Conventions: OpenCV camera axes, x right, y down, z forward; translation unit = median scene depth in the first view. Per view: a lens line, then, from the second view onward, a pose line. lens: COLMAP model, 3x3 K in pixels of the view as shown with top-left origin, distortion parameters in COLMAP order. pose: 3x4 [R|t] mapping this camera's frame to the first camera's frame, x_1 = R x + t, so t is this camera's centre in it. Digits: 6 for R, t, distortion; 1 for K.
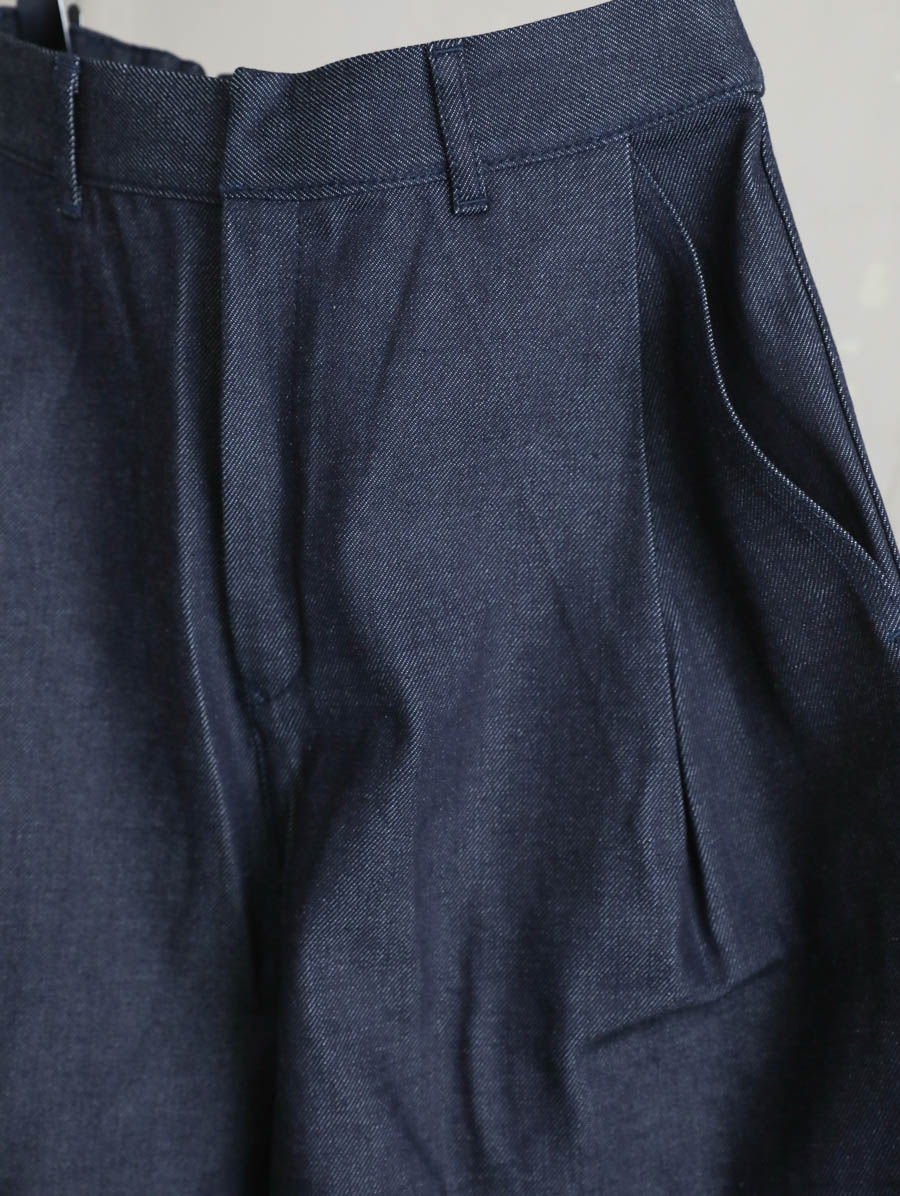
lens RADIAL K [[1669.0, 0, 451.1], [0, 1669.0, 618.7], [0, 0, 1]] dist [0.001343, 0.014431]
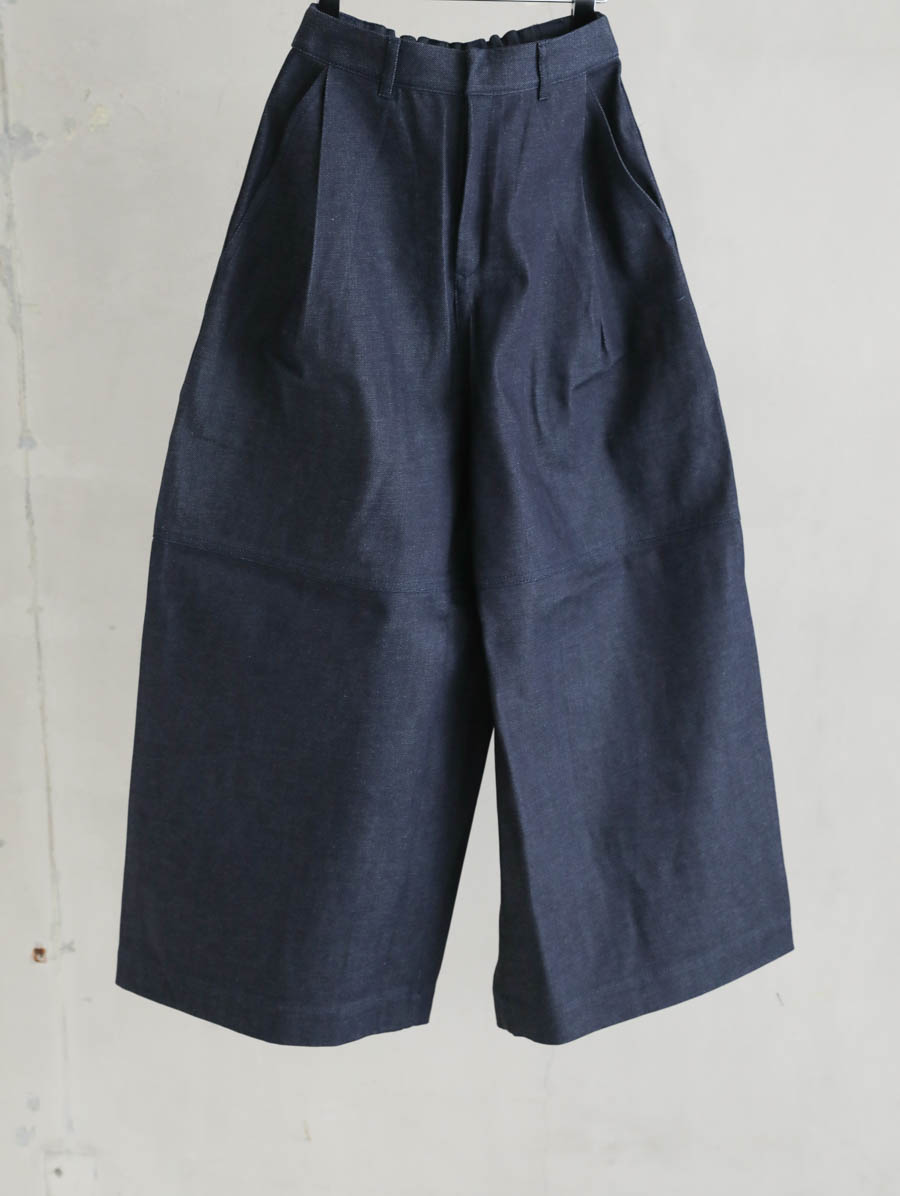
lens RADIAL K [[1768.2, 0, 363.5], [0, 1768.2, 599.9], [0, 0, 1]] dist [0.046110, 0.087480]
pose [[0.873543, -0.143024, 0.465261, -1.758308], [0.081375, 0.985315, 0.150109, 0.124490], [-0.479897, -0.093266, 0.872353, -1.584085]]
